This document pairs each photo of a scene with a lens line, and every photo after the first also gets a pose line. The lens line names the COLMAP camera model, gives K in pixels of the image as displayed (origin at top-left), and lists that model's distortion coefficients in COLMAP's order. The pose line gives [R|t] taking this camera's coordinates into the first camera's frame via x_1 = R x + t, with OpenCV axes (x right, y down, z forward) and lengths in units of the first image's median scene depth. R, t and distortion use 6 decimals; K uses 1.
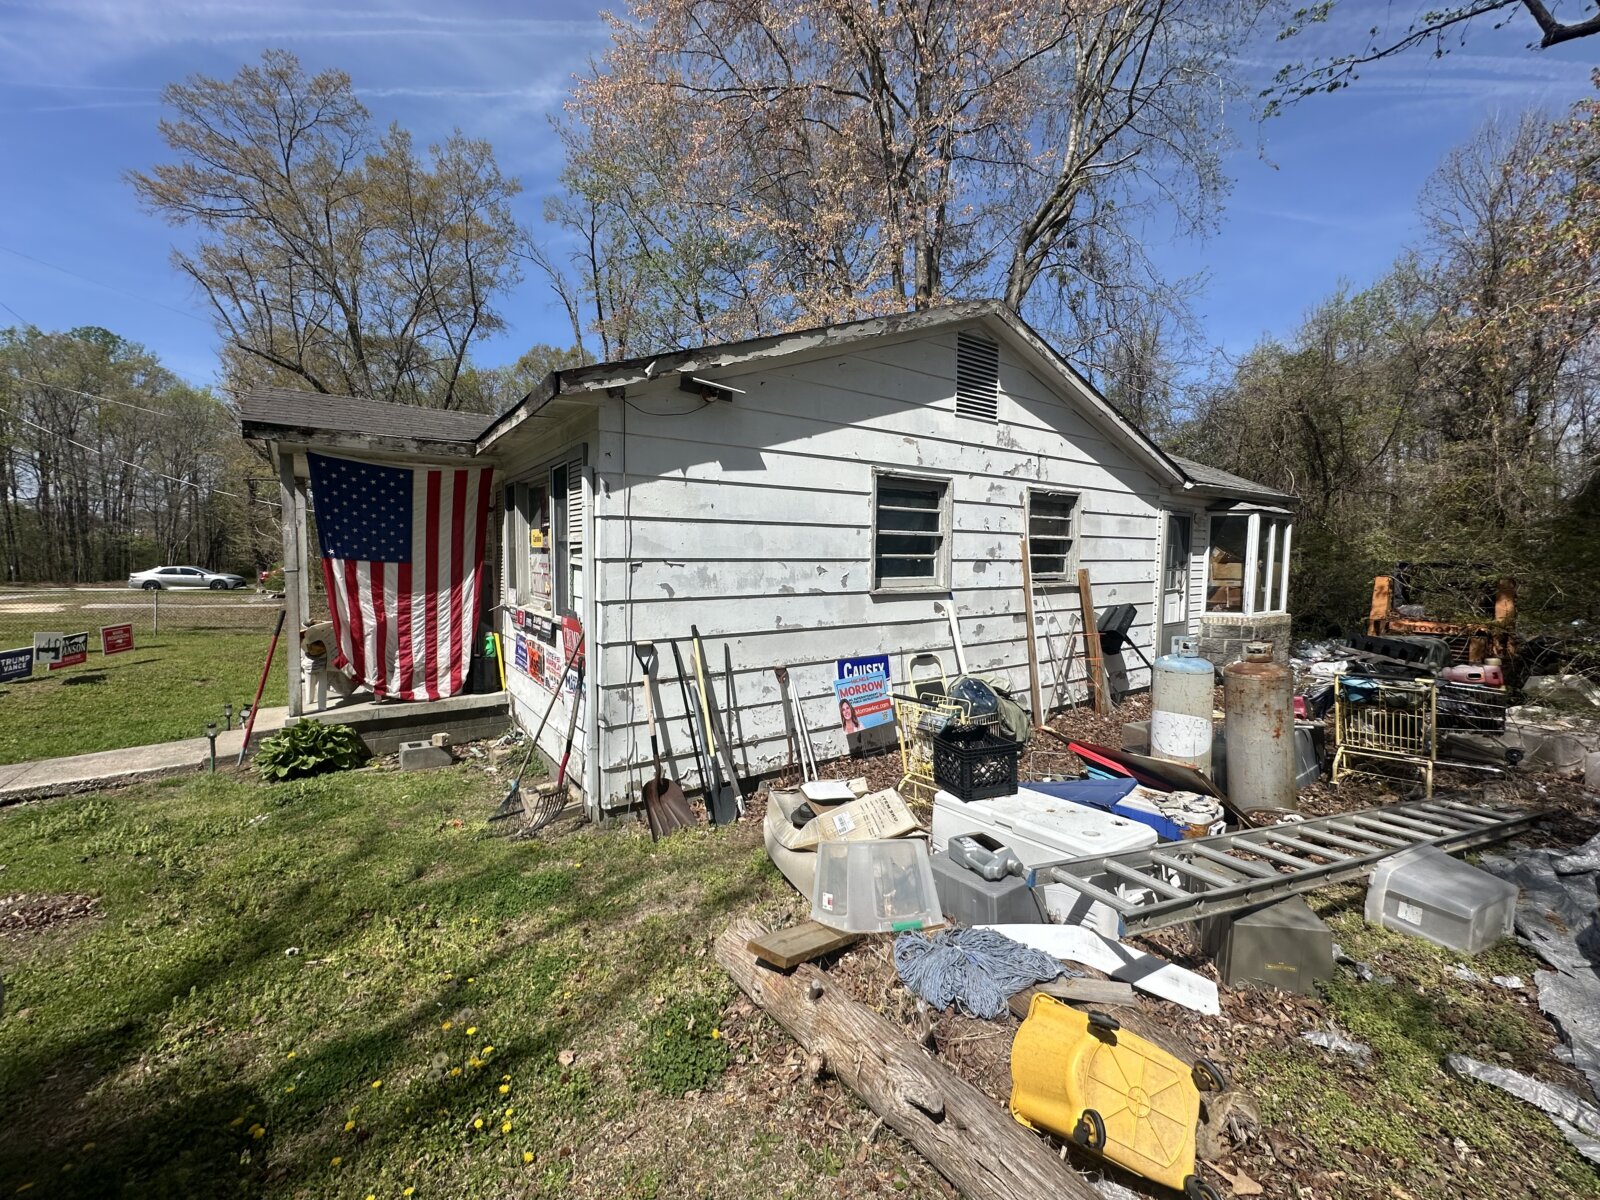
lens RADIAL K [[638.6, 0, 800.0], [0, 638.6, 600.0], [0, 0, 1]] dist [-0.009437, -0.000251]
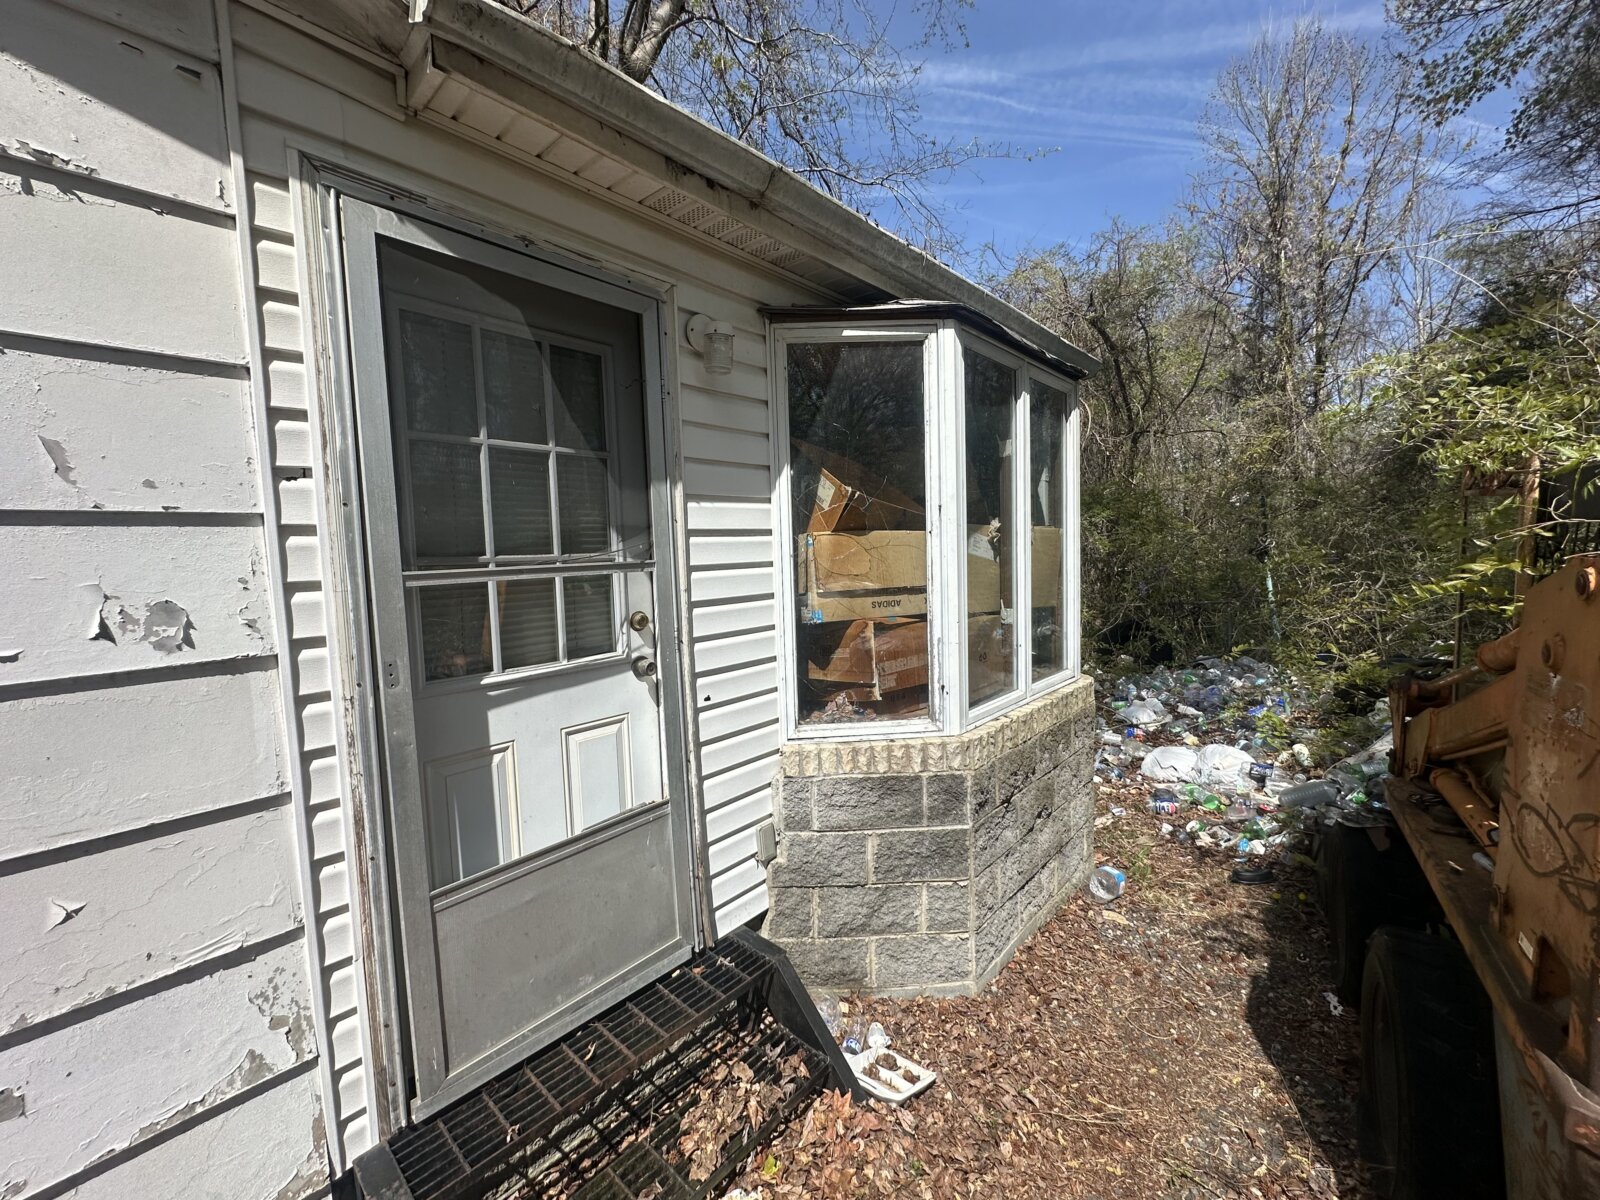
lens RADIAL K [[638.6, 0, 800.0], [0, 638.6, 600.0], [0, 0, 1]] dist [-0.009437, -0.000251]
pose [[0.974214, -0.061593, 0.217054, 0.586442], [0.061758, 0.998073, 0.006028, -0.032618], [-0.217007, 0.007532, 0.976141, 0.749978]]
